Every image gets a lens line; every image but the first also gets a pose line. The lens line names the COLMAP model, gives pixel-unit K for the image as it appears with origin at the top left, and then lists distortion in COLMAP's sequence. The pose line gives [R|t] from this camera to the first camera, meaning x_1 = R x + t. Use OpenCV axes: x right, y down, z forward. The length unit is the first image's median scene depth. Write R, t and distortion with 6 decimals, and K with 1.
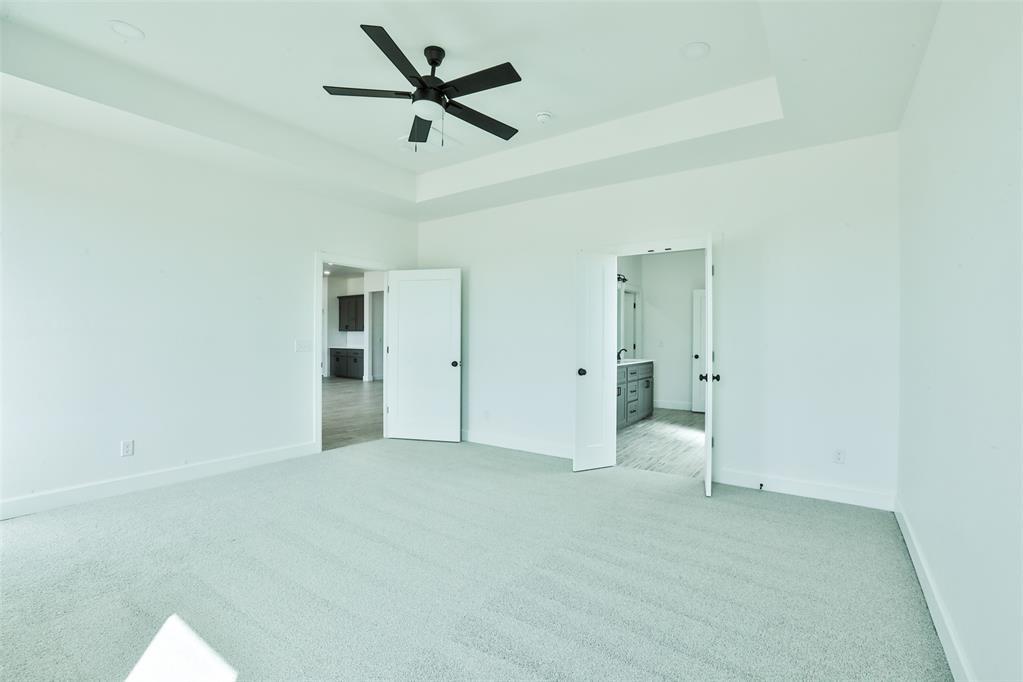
lens RADIAL K [[465.2, 0, 510.7], [0, 465.2, 339.7], [0, 0, 1]] dist [-0.047441, 0.013023]
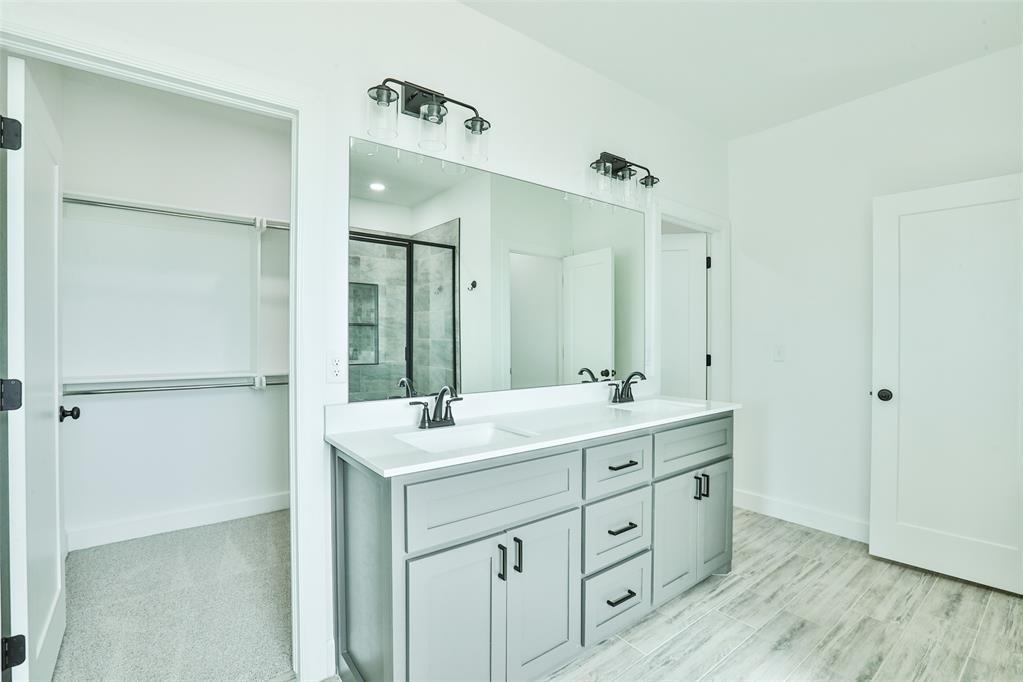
lens RADIAL K [[465.2, 0, 514.2], [0, 465.2, 340.7], [0, 0, 1]] dist [-0.047441, 0.013023]
pose [[0.954923, -0.001696, -0.296850, 0.249224], [0.000824, 0.999995, -0.003064, -0.003043], [0.296854, 0.002681, 0.954919, 0.621492]]
